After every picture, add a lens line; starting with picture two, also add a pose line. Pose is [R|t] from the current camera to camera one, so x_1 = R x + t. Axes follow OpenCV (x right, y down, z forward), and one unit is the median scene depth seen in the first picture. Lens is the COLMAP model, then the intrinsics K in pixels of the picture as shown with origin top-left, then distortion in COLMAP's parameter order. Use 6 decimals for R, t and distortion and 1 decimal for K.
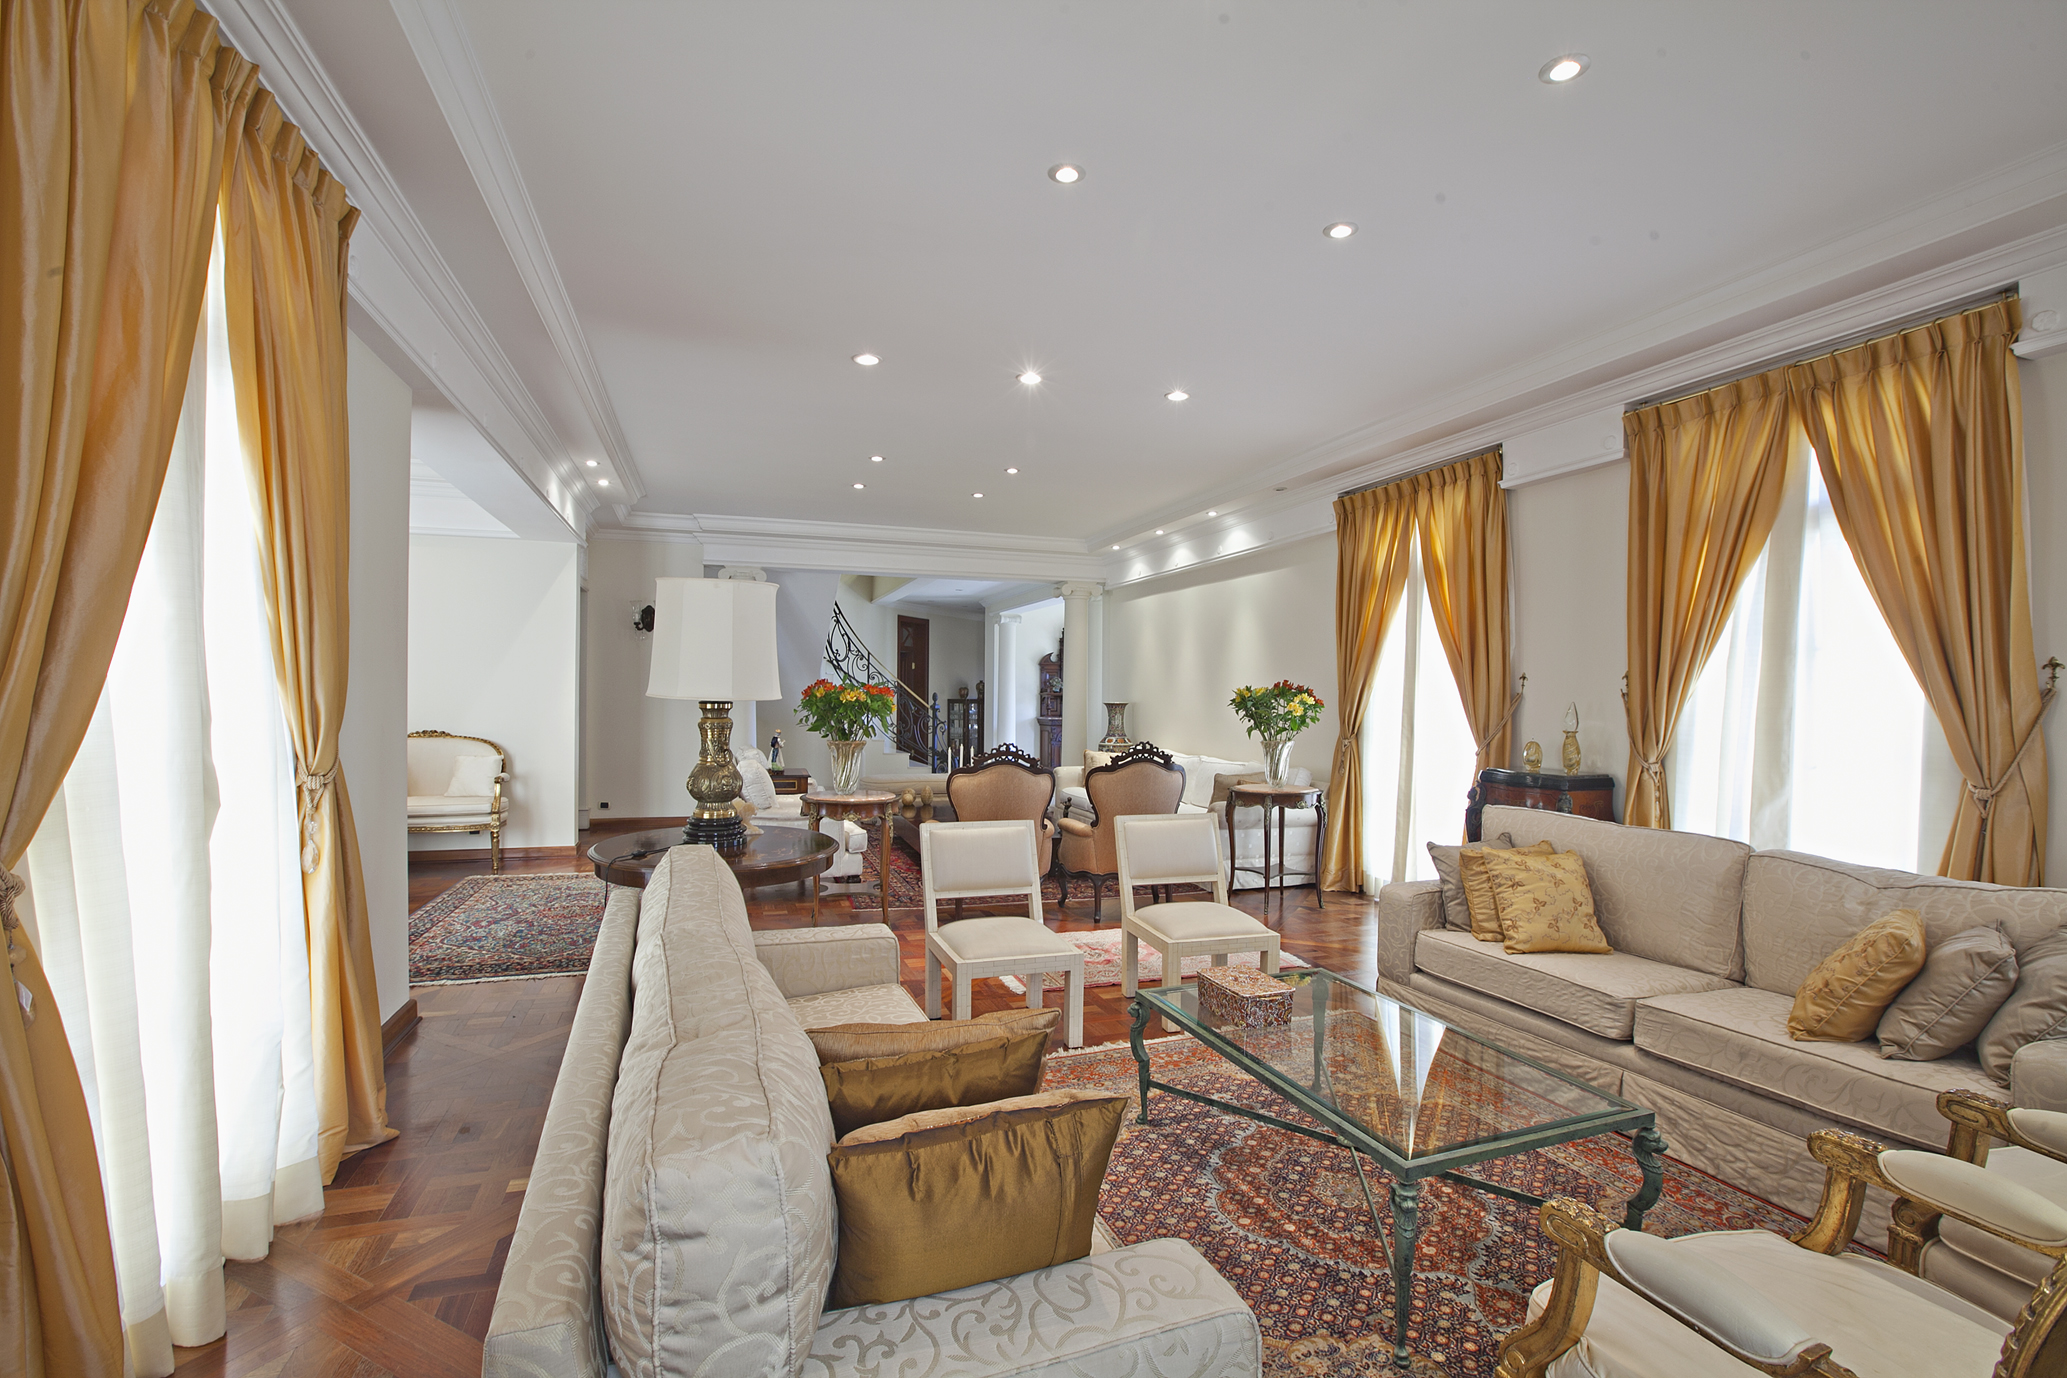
lens RADIAL K [[947.7, 0, 1025.6], [0, 947.7, 686.3], [0, 0, 1]] dist [-0.021437, 0.000204]
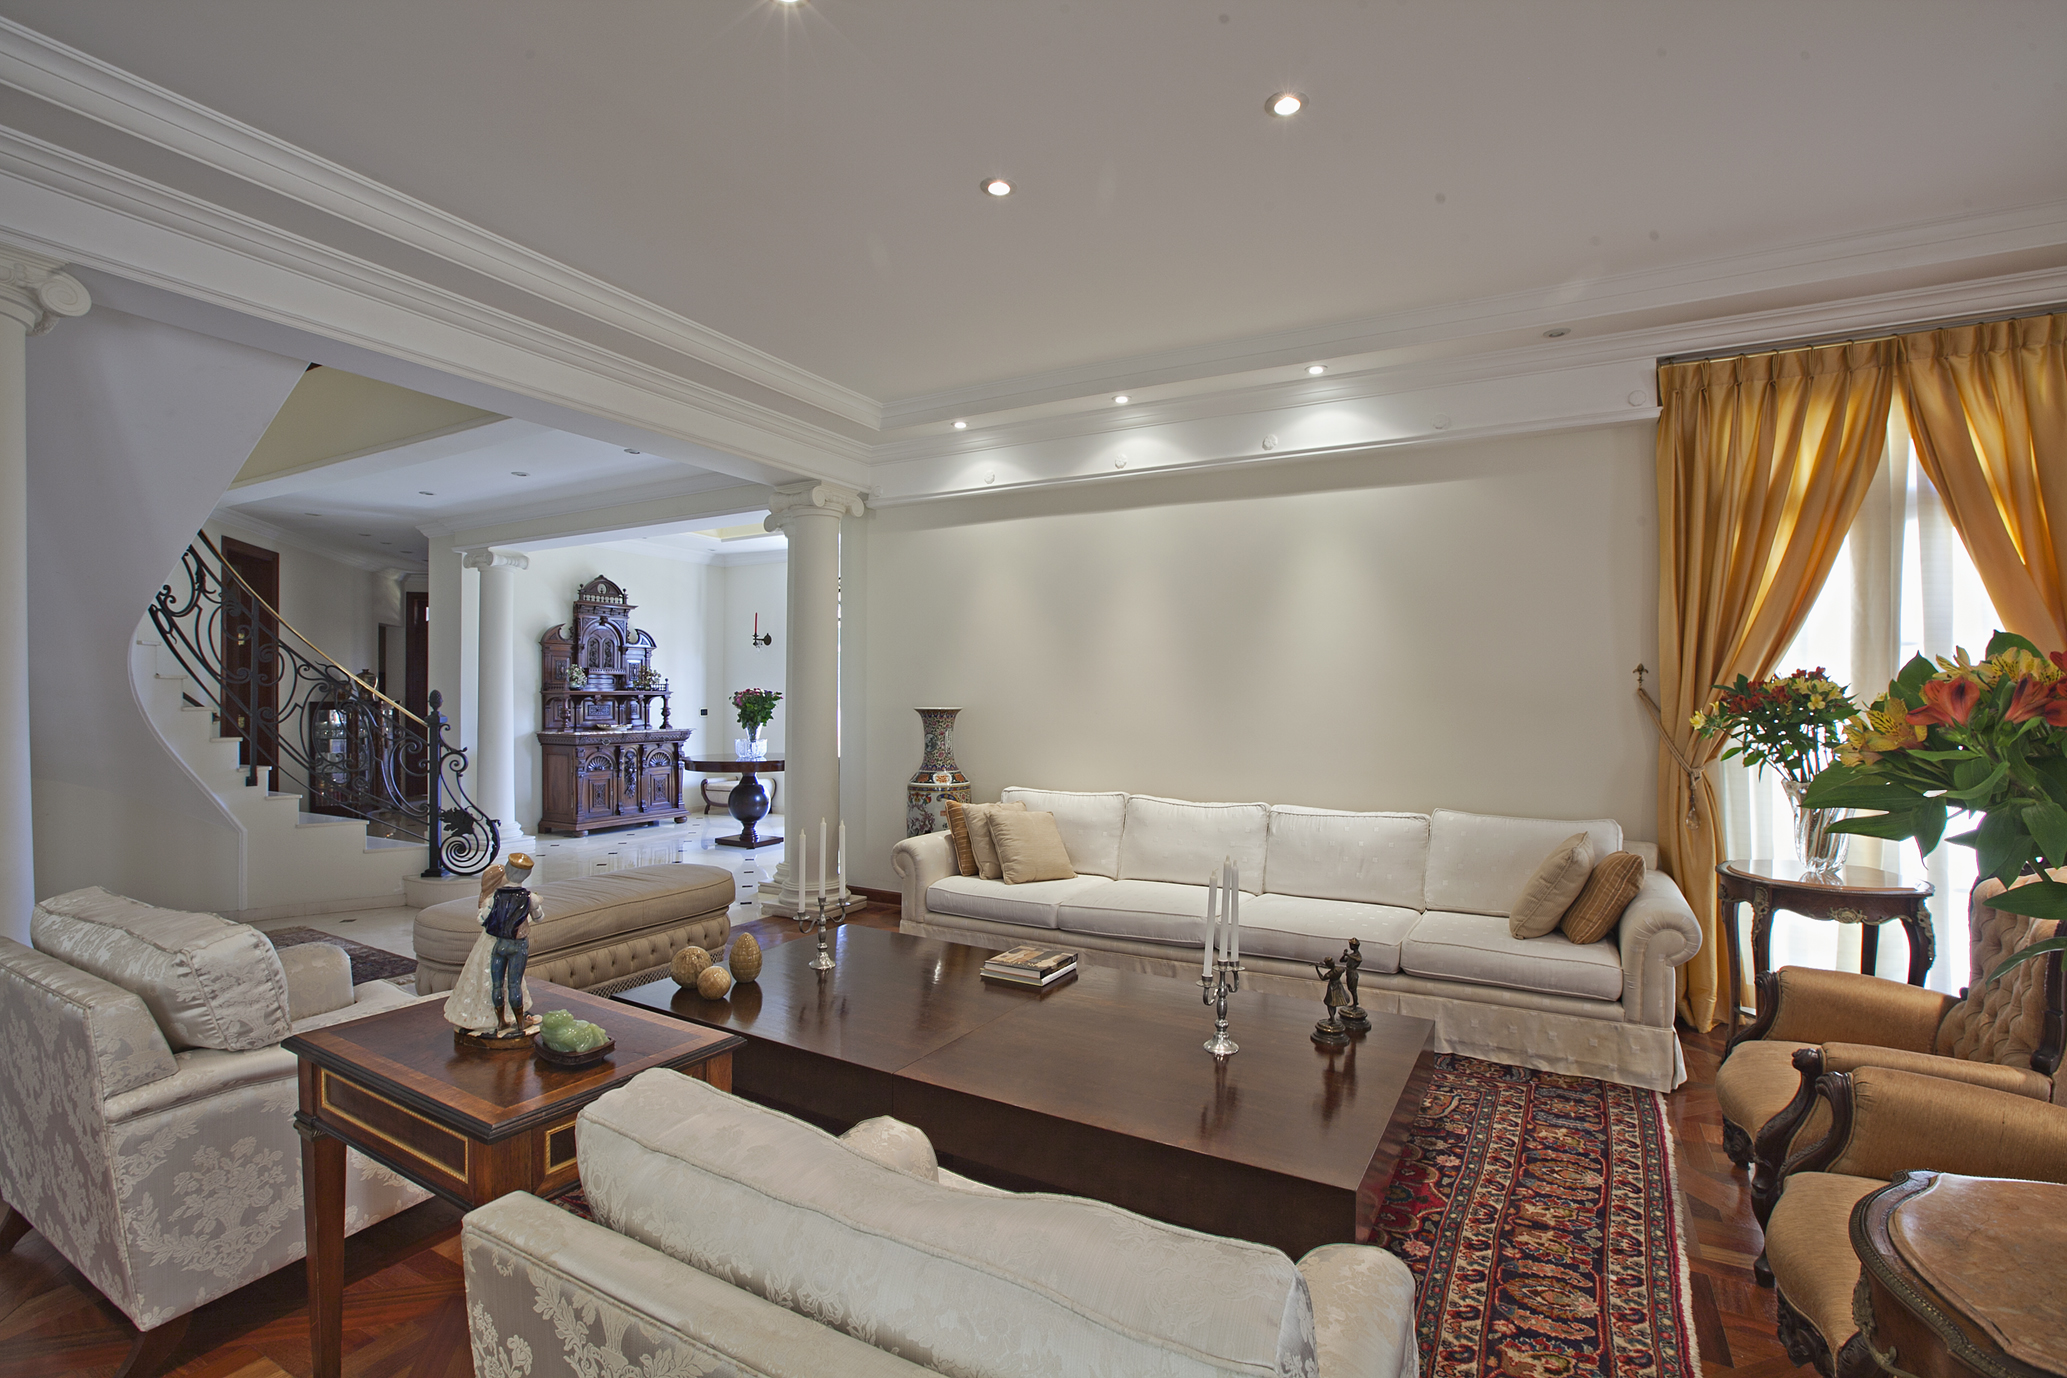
lens RADIAL K [[947.7, 0, 1025.6], [0, 947.7, 686.3], [0, 0, 1]] dist [-0.021437, 0.000204]
pose [[0.735179, 0.029173, 0.677245, -0.263537], [-0.019494, 0.999570, -0.021896, 0.017392], [-0.677592, 0.002895, 0.735432, 0.628253]]
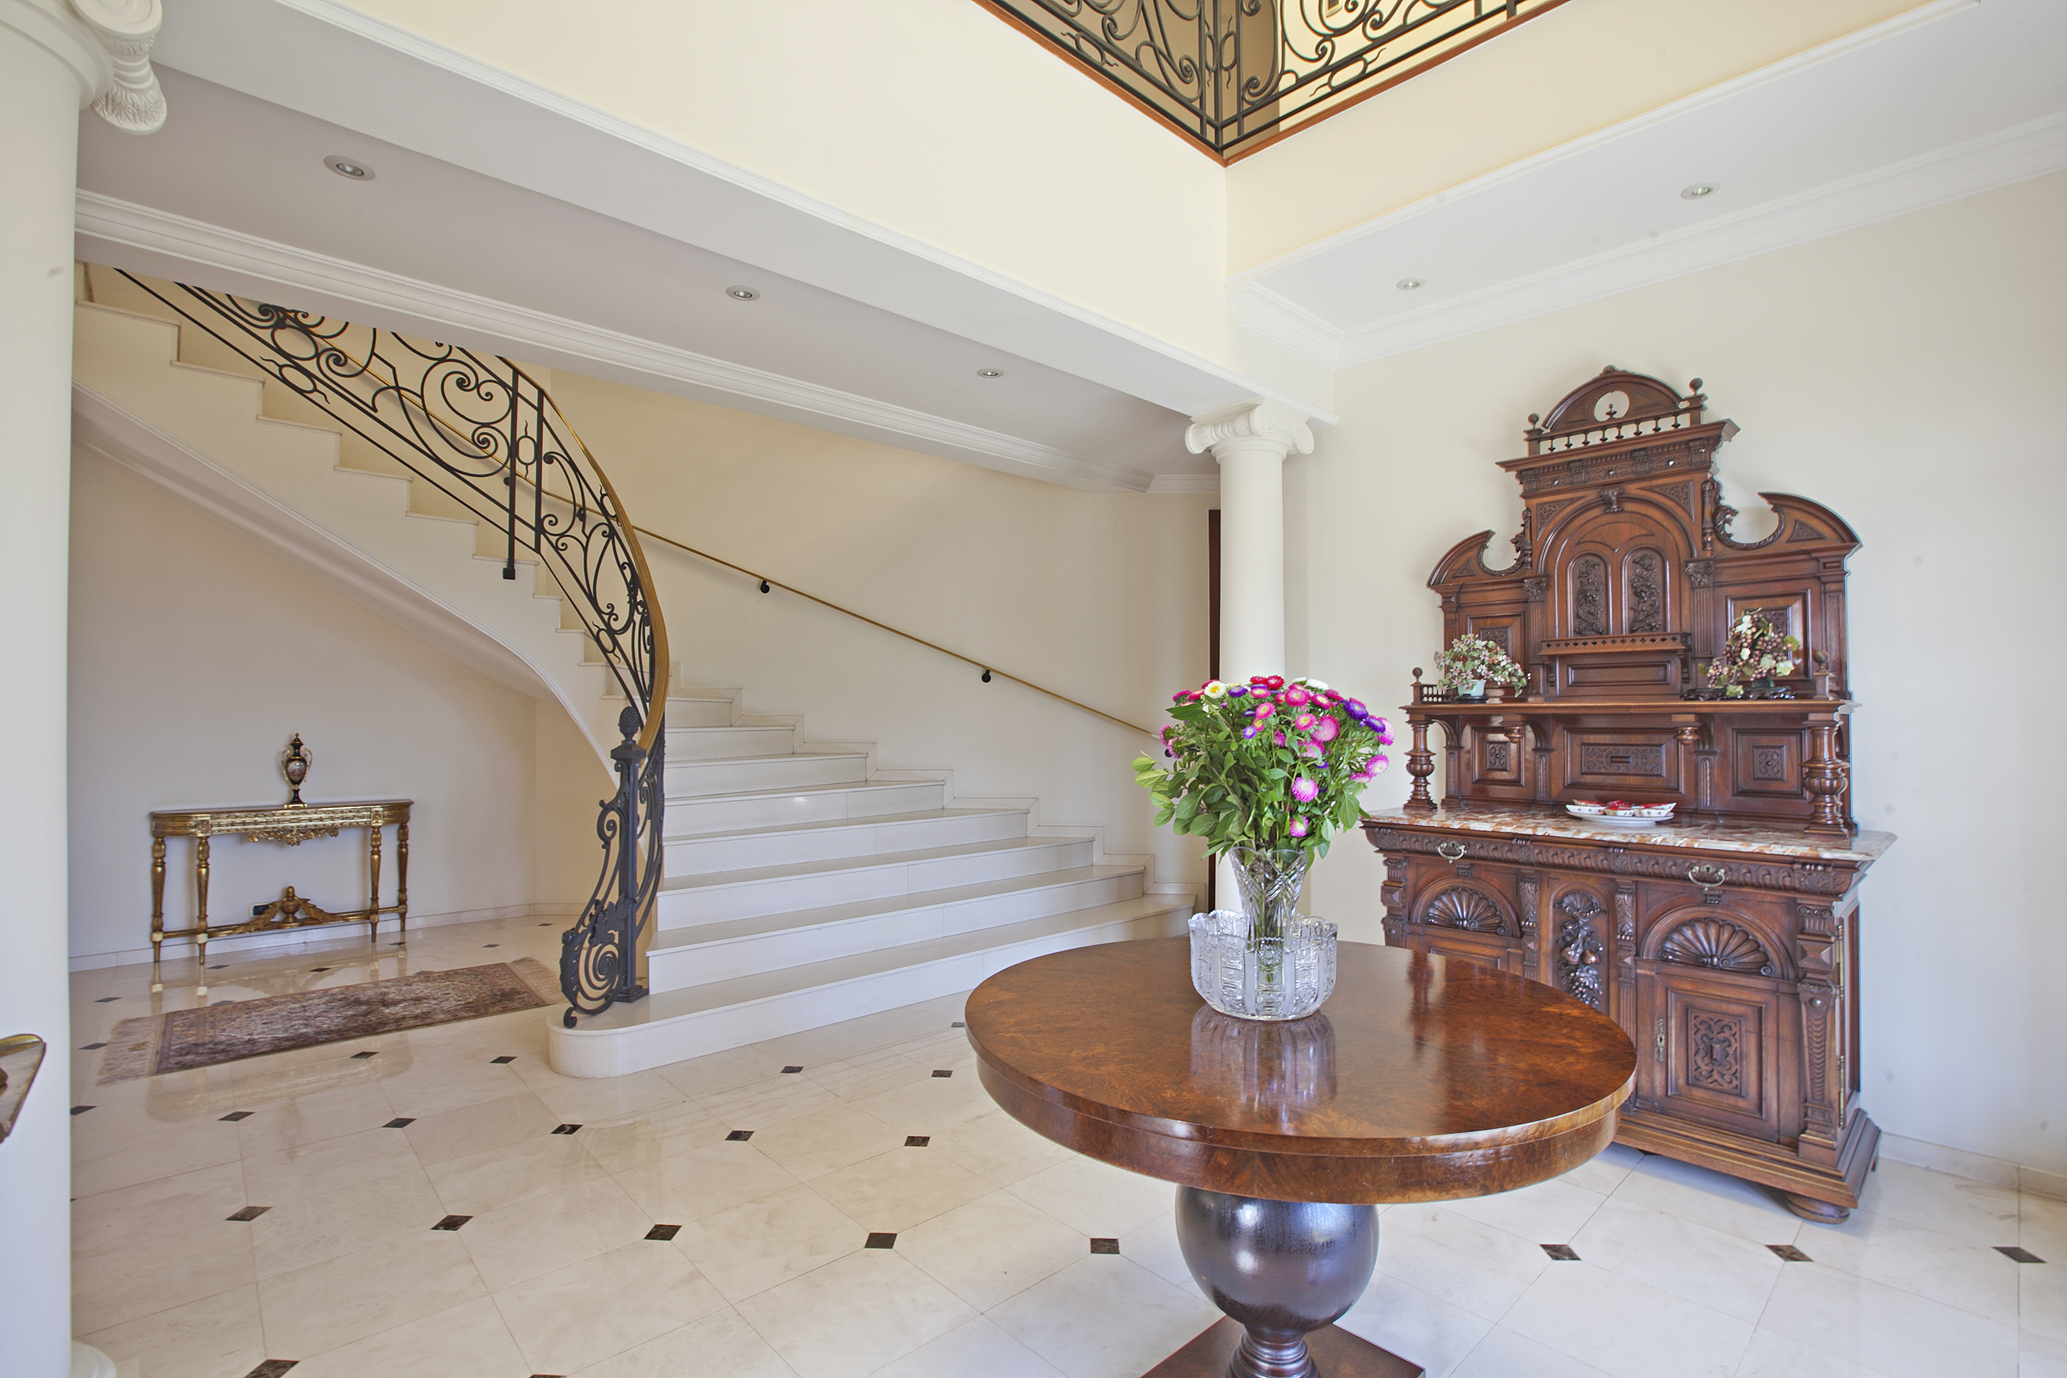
lens RADIAL K [[947.7, 0, 1025.6], [0, 947.7, 686.3], [0, 0, 1]] dist [-0.021437, 0.000204]
pose [[0.423889, 0.006043, -0.905694, 0.318187], [0.000990, 0.999974, 0.007135, -0.000098], [0.905713, -0.003921, 0.423872, 1.348360]]
